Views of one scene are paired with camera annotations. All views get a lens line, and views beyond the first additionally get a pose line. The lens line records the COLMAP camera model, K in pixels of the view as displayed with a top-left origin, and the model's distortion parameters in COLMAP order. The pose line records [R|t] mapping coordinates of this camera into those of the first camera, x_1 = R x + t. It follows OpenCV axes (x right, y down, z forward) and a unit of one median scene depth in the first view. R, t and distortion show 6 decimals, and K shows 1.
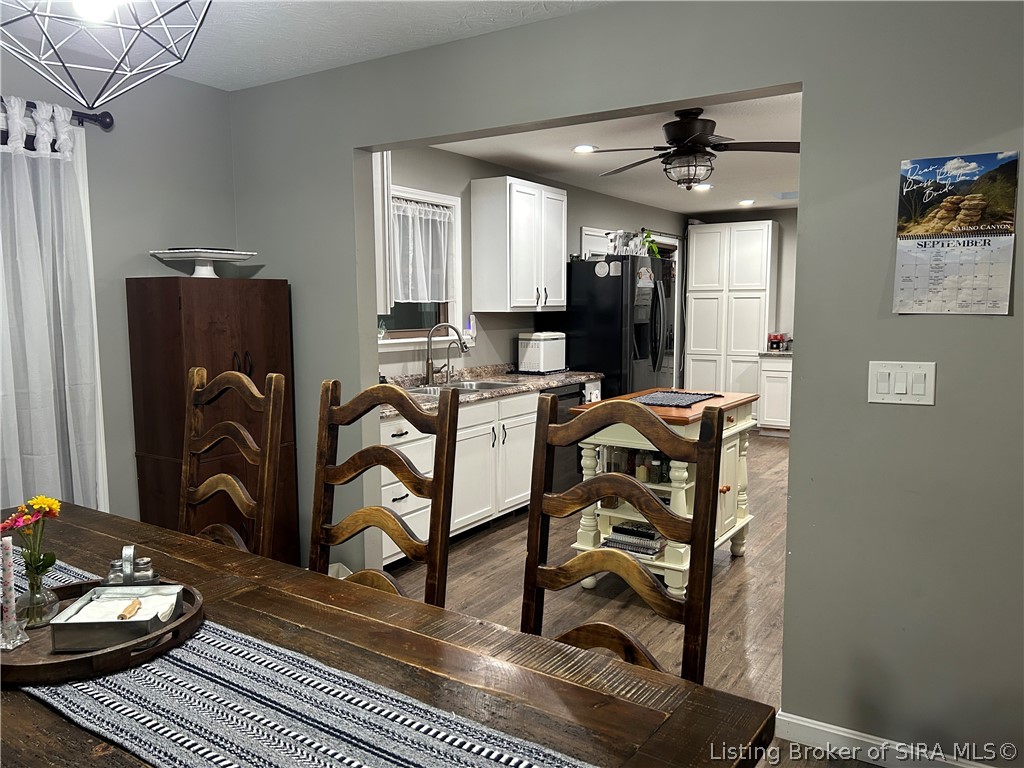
lens RADIAL K [[763.9, 0, 509.8], [0, 763.9, 397.7], [0, 0, 1]] dist [0.044034, -0.000245]
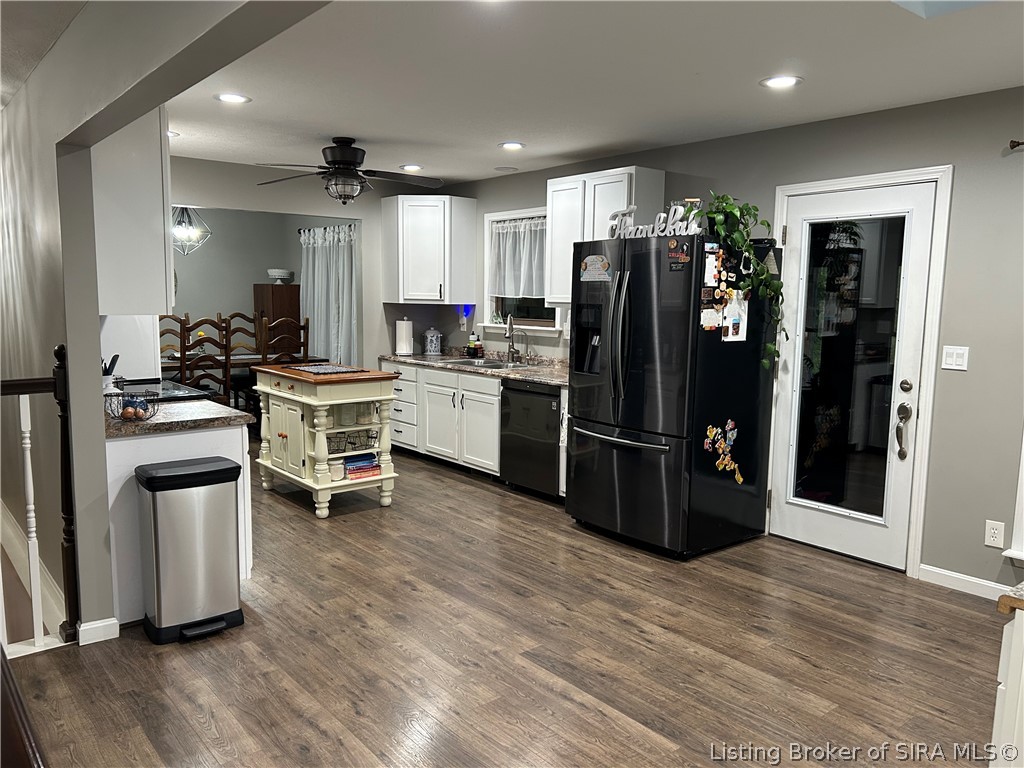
lens RADIAL K [[770.1, 0, 512.0], [0, 770.1, 384.0], [0, 0, 1]] dist [-0.000472, -0.000377]
pose [[-0.291785, 0.110954, -0.950027, 1.143135], [-0.131073, 0.979240, 0.154623, -0.183442], [0.947460, 0.169640, -0.271185, 1.386384]]
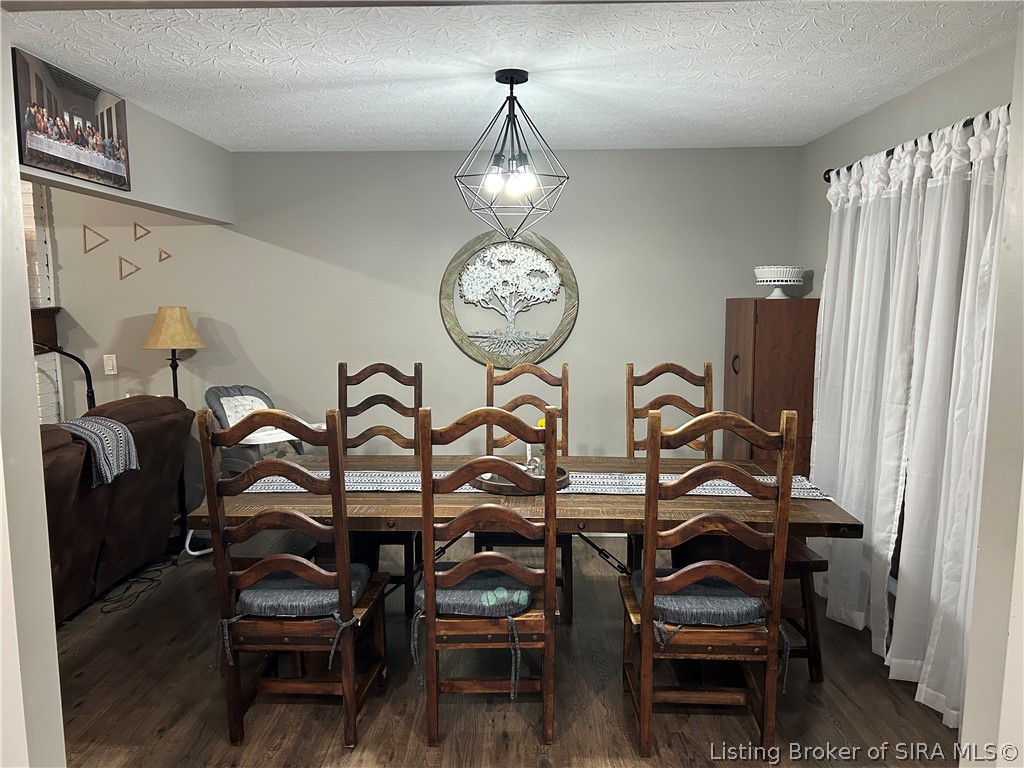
lens RADIAL K [[763.9, 0, 509.8], [0, 763.9, 397.7], [0, 0, 1]] dist [0.044034, -0.000245]
pose [[-0.844797, 0.075784, -0.529694, 0.560950], [-0.060280, 0.970139, 0.234939, -0.152526], [0.531681, 0.230406, -0.815002, 1.062942]]
